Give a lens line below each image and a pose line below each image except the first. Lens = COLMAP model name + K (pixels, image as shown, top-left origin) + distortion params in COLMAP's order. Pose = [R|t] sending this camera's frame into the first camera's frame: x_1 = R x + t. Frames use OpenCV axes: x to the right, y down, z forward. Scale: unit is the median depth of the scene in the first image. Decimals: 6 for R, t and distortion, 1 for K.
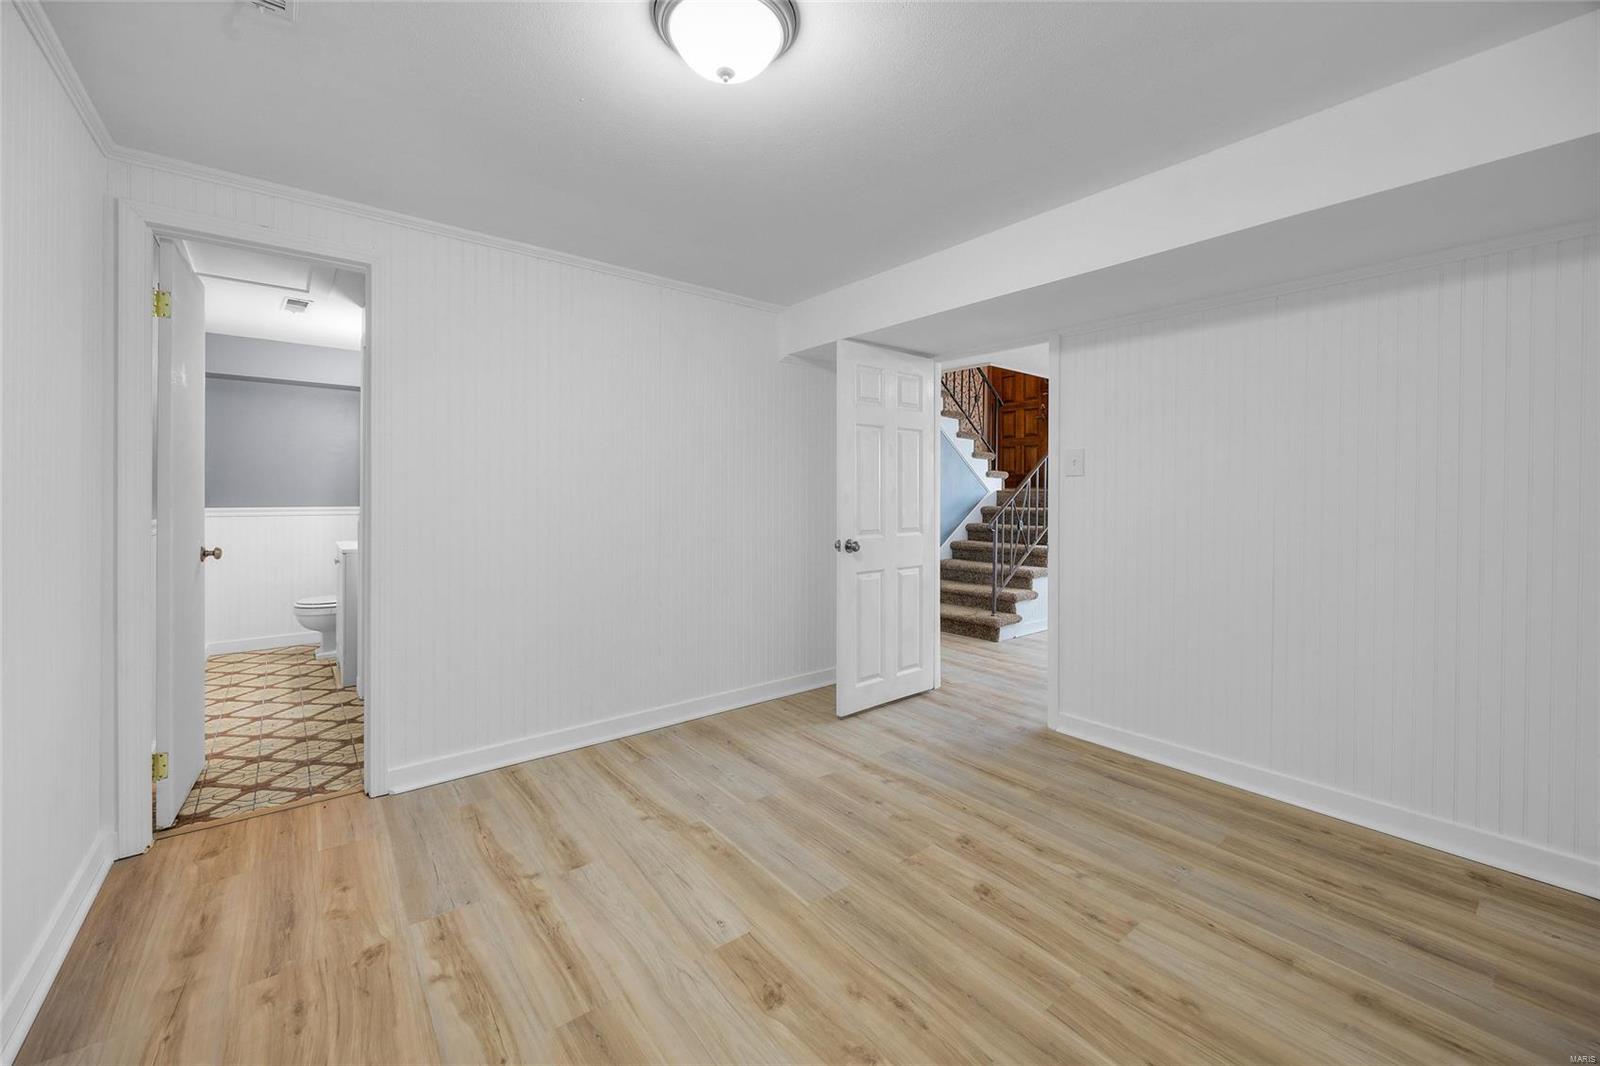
lens RADIAL K [[628.7, 0, 806.9], [0, 628.7, 509.7], [0, 0, 1]] dist [-0.000013, -0.000591]
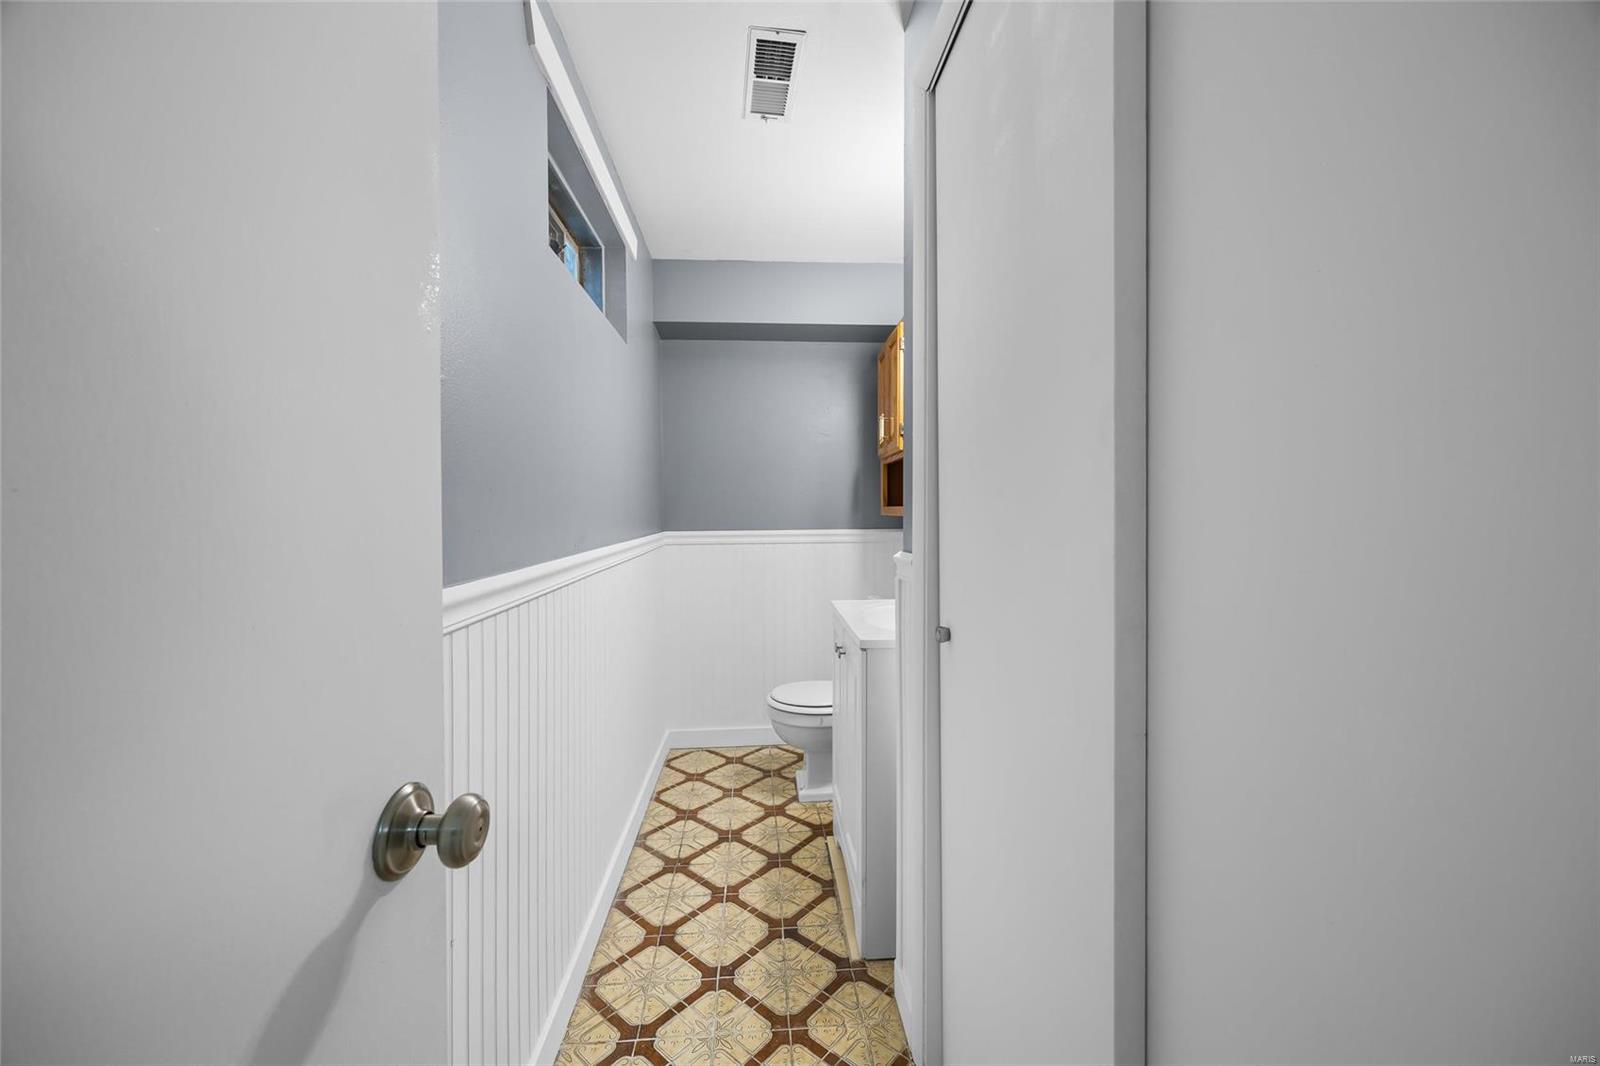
lens RADIAL K [[609.6, 0, 801.8], [0, 609.6, 527.2], [0, 0, 1]] dist [-0.000804, 0.000063]
pose [[0.818570, -0.000714, -0.574406, -0.344243], [0.005392, 0.999965, 0.006442, -0.007038], [0.574381, -0.008371, 0.818545, 0.412535]]
